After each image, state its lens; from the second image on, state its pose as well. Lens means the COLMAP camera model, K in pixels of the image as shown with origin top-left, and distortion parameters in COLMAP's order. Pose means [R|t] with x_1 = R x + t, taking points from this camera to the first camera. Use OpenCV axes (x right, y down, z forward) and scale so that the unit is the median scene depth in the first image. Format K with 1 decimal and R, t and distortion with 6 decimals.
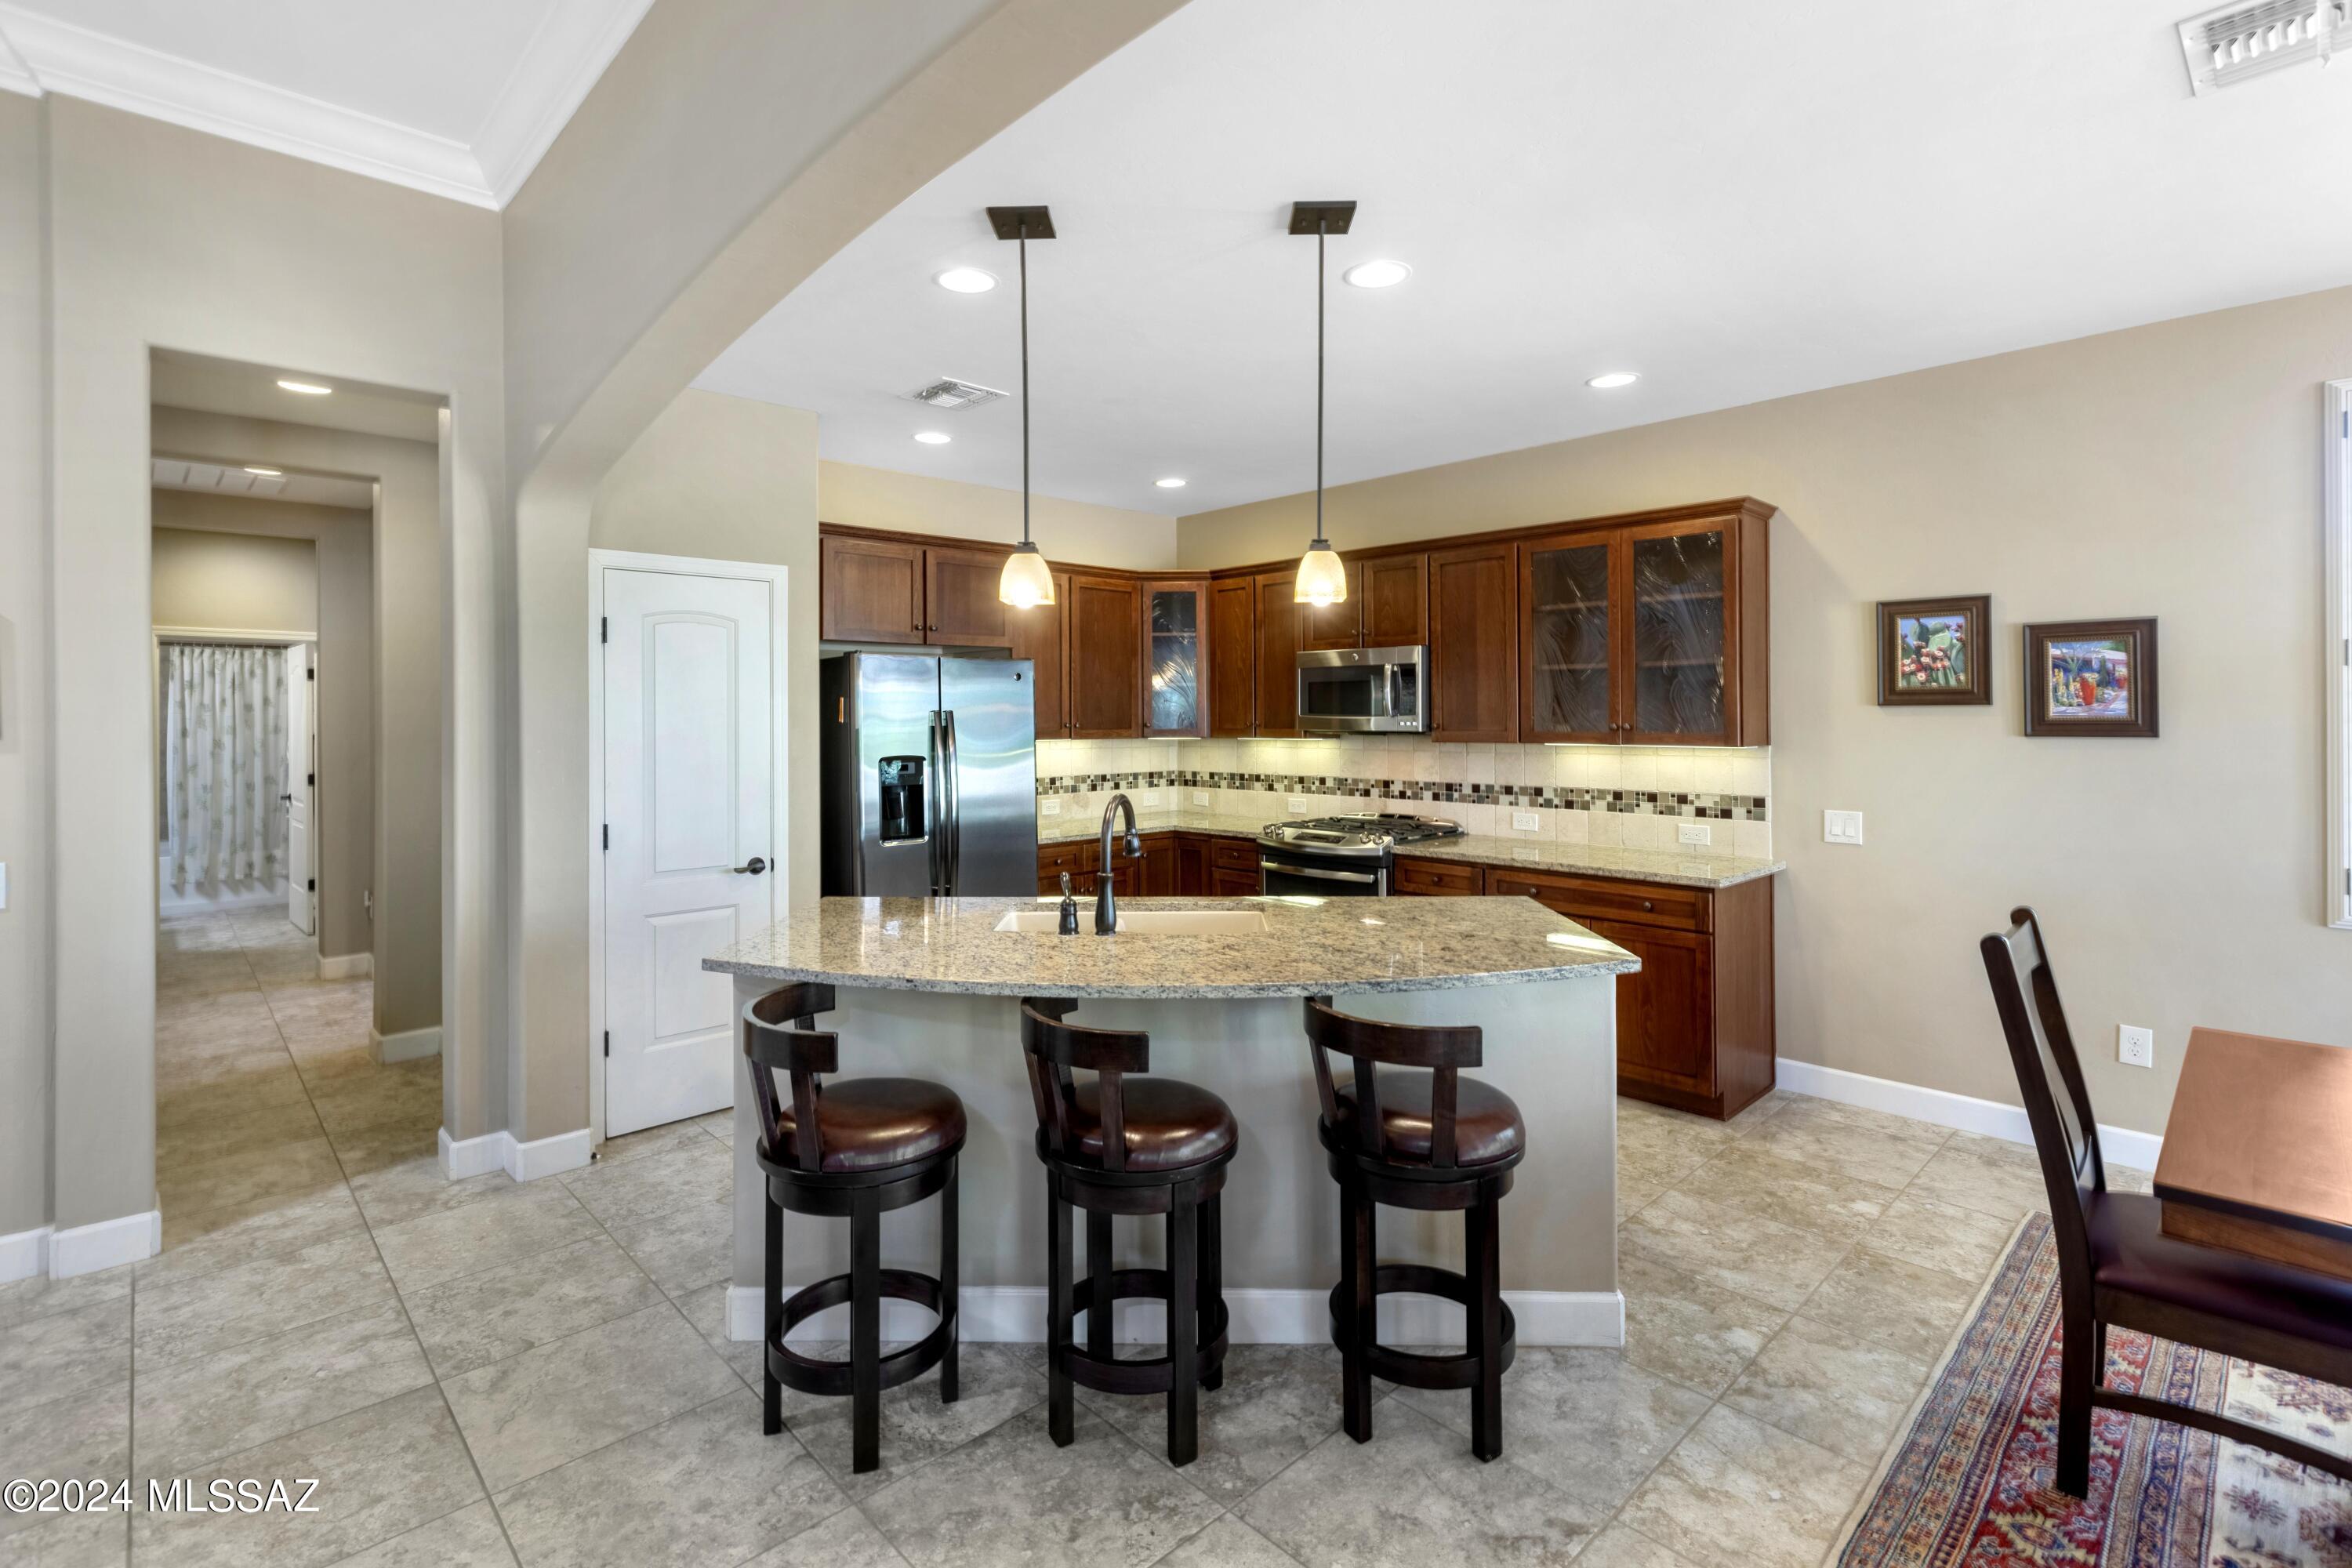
lens RADIAL K [[1080.1, 0, 1176.3], [0, 1080.1, 708.9], [0, 0, 1]] dist [0.001532, 0.000189]
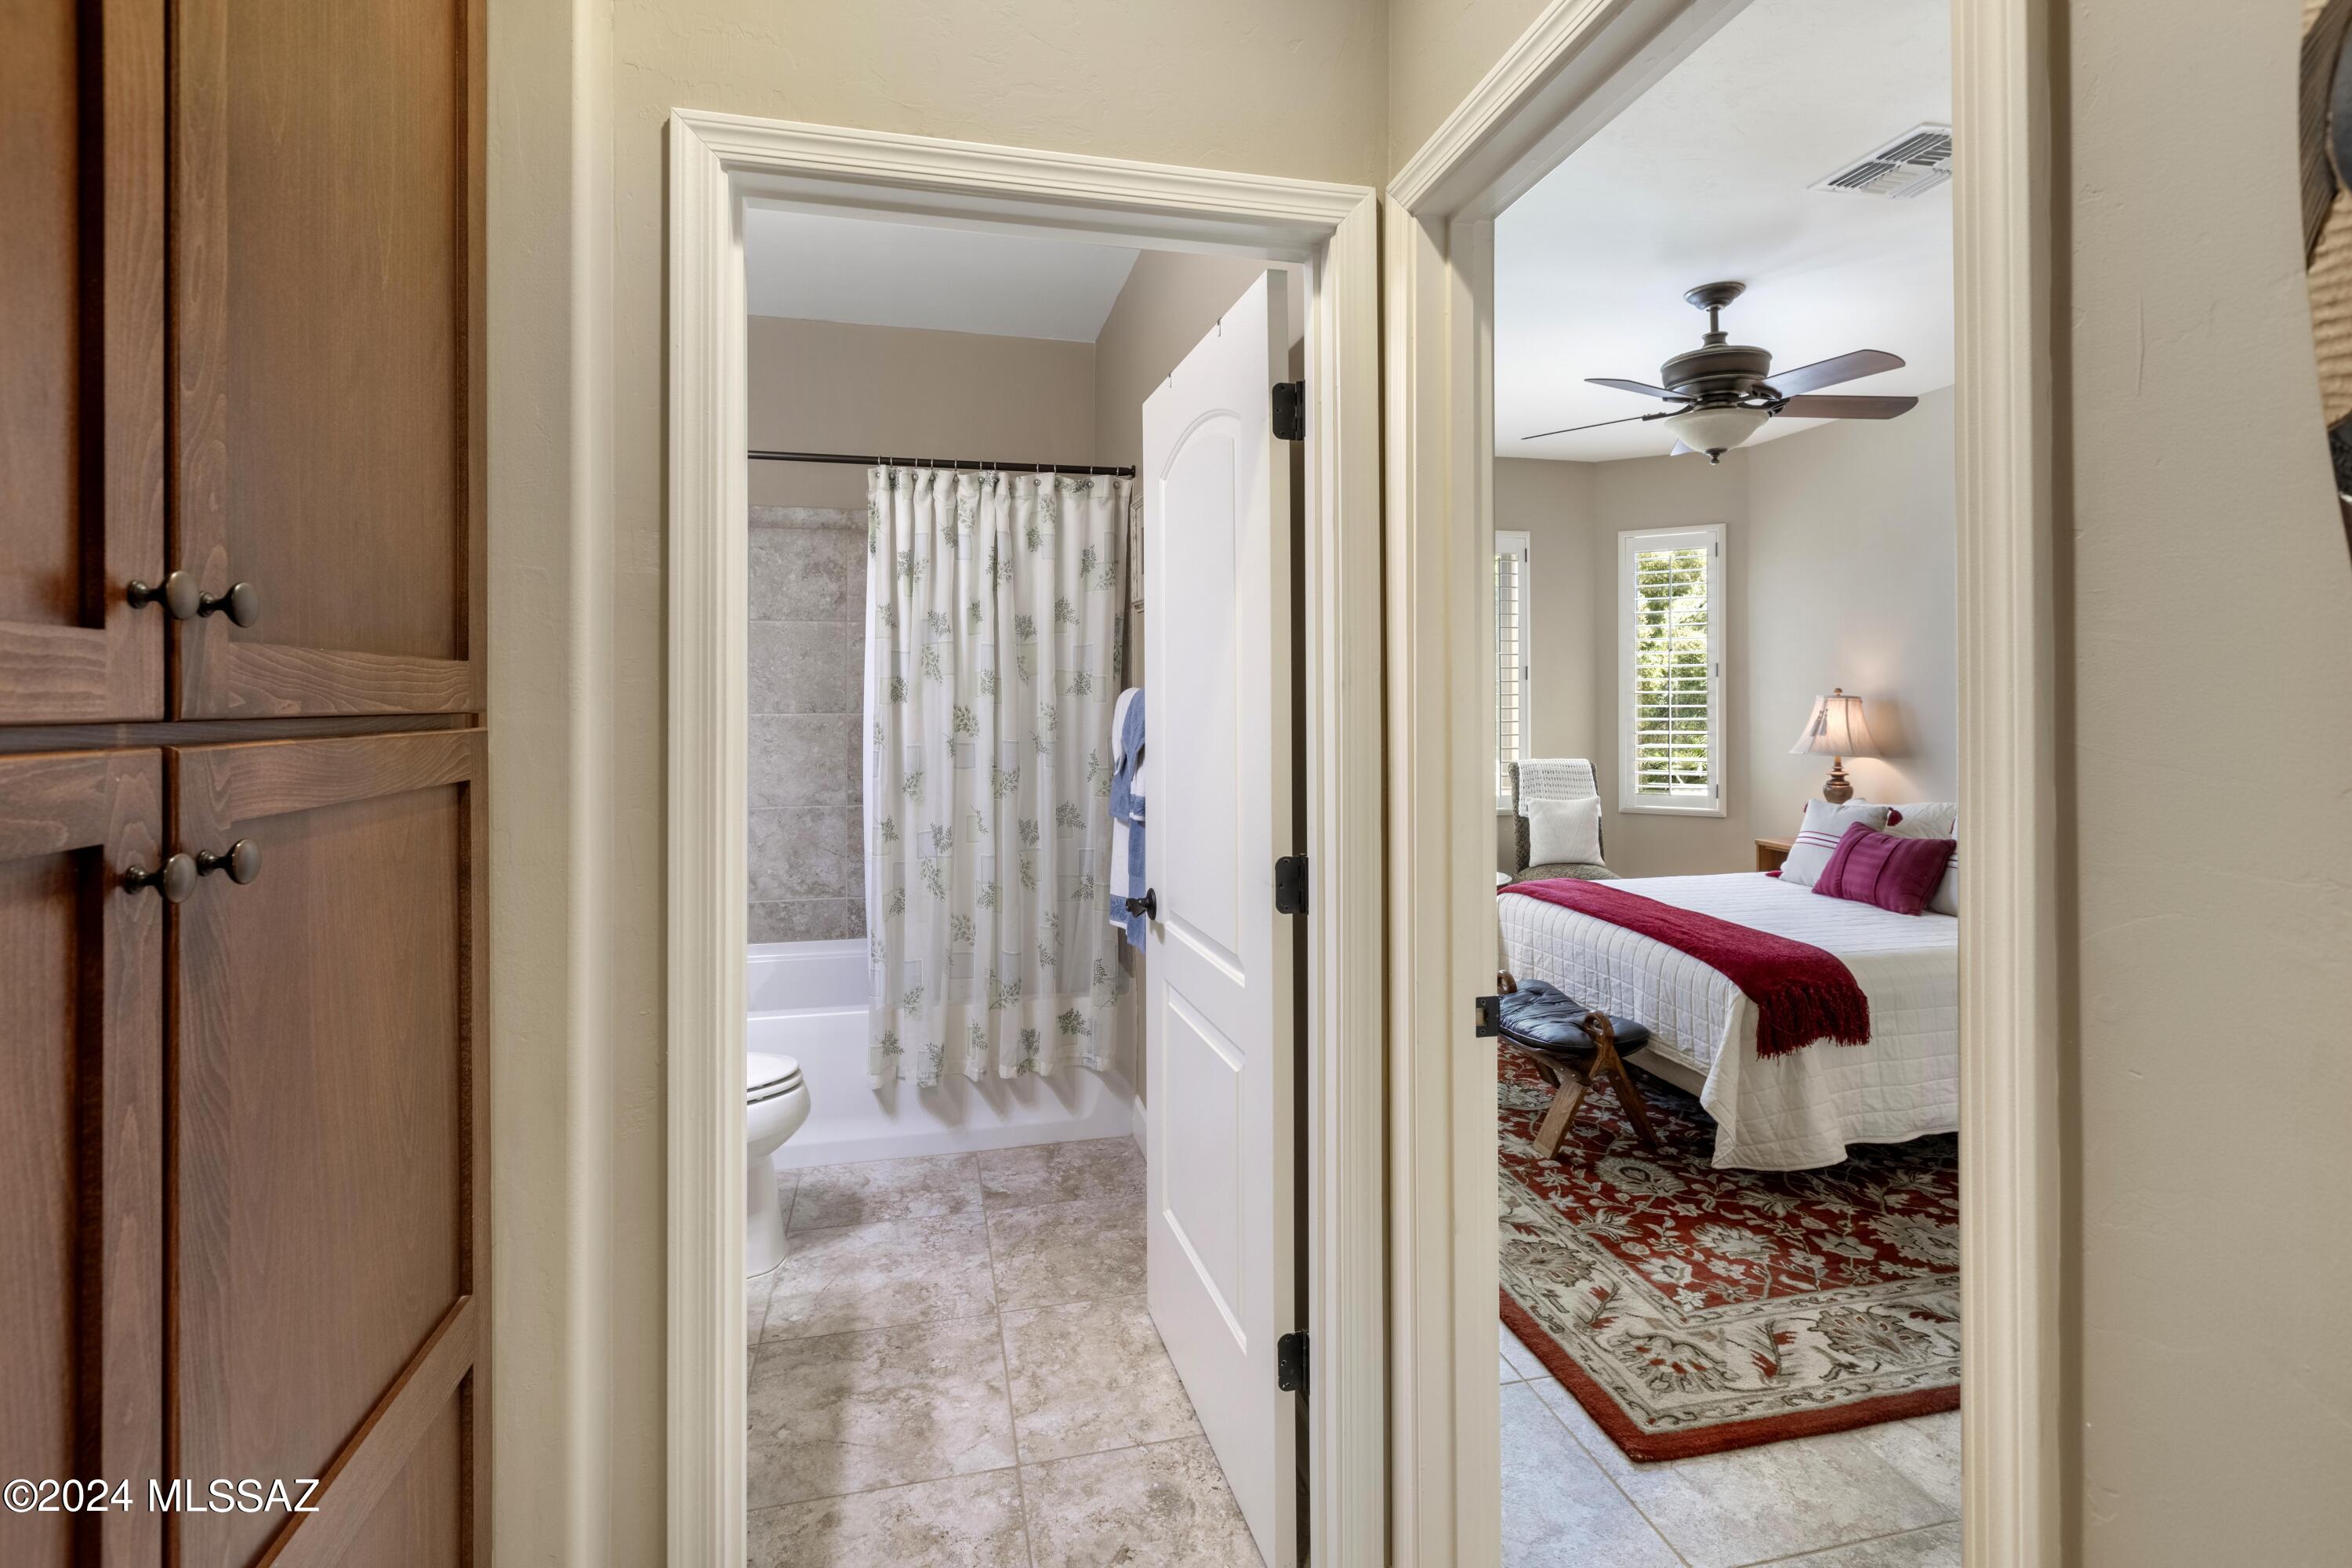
lens RADIAL K [[1080.1, 0, 1180.8], [0, 1080.1, 698.2], [0, 0, 1]] dist [0.001532, 0.000189]
pose [[0.857588, 0.000125, -0.514337, -0.622188], [0.000238, 1.000000, 0.000641, 0.024462], [0.514337, -0.000672, 0.857588, 0.709770]]
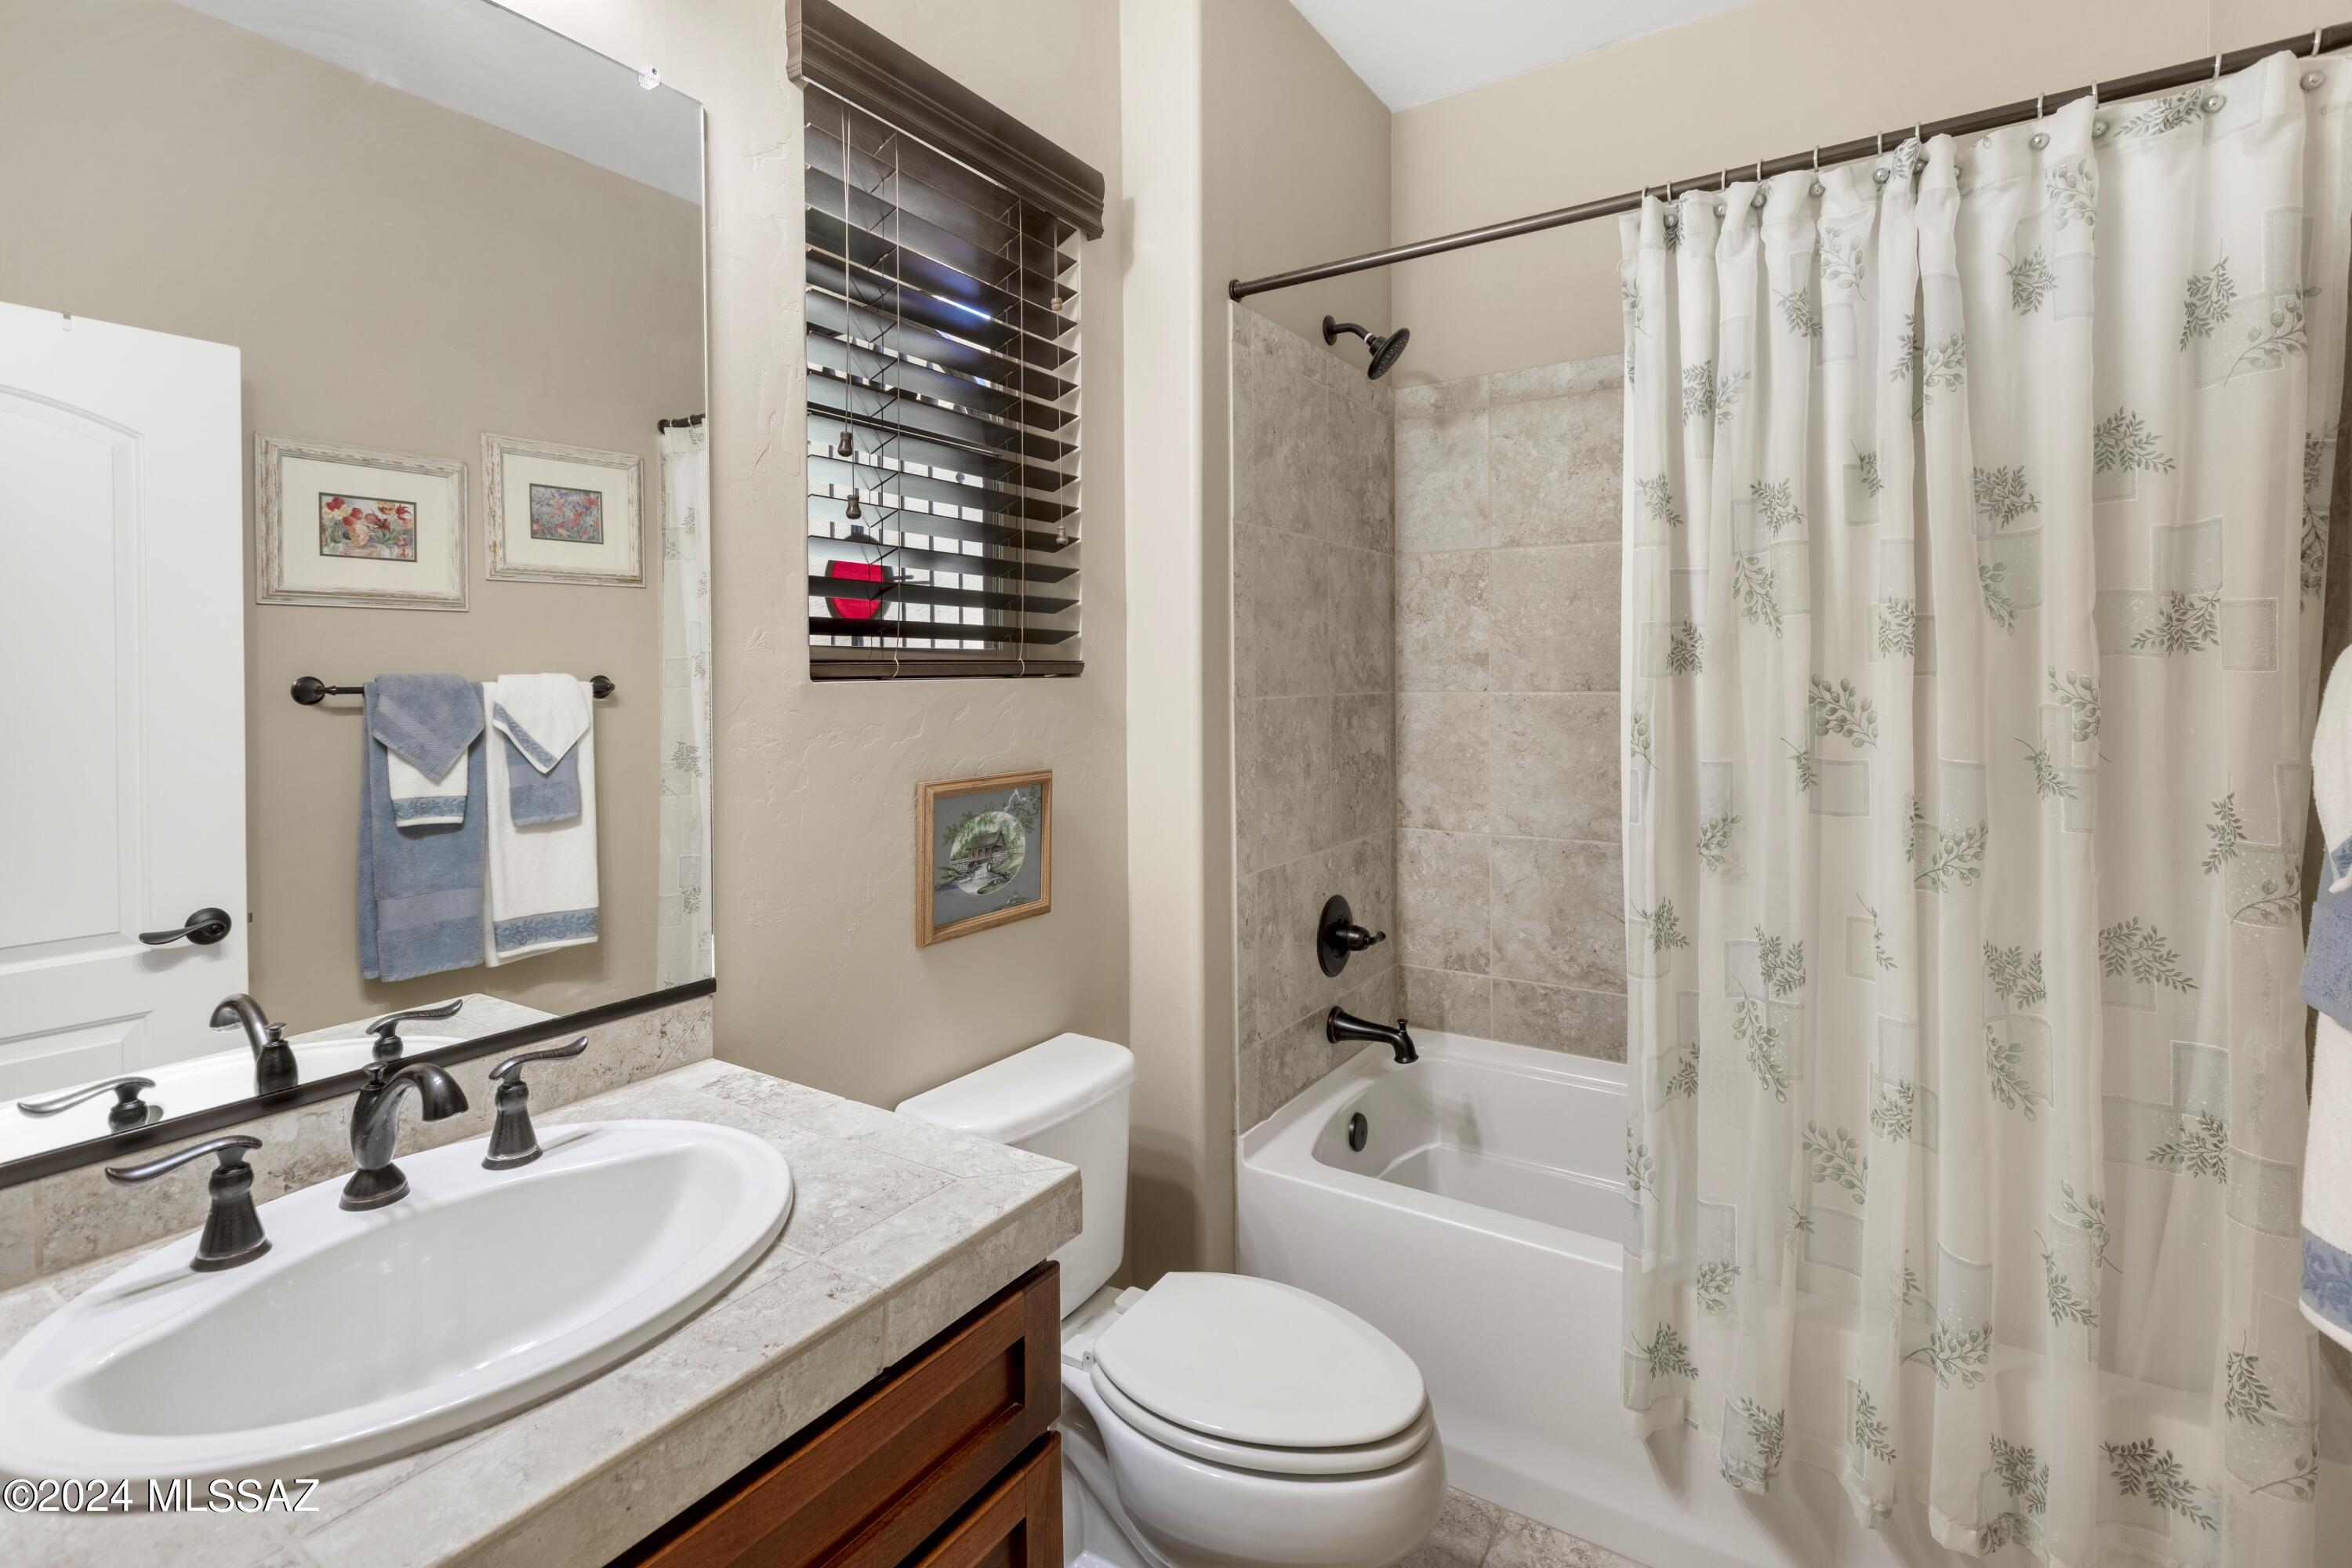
lens RADIAL K [[1080.1, 0, 1187.4], [0, 1080.1, 683.3], [0, 0, 1]] dist [0.001532, 0.000189]
pose [[0.216619, 0.007632, -0.976226, -0.735794], [0.008601, 0.999916, 0.009726, 0.025326], [0.976218, -0.010504, 0.216535, 0.856693]]
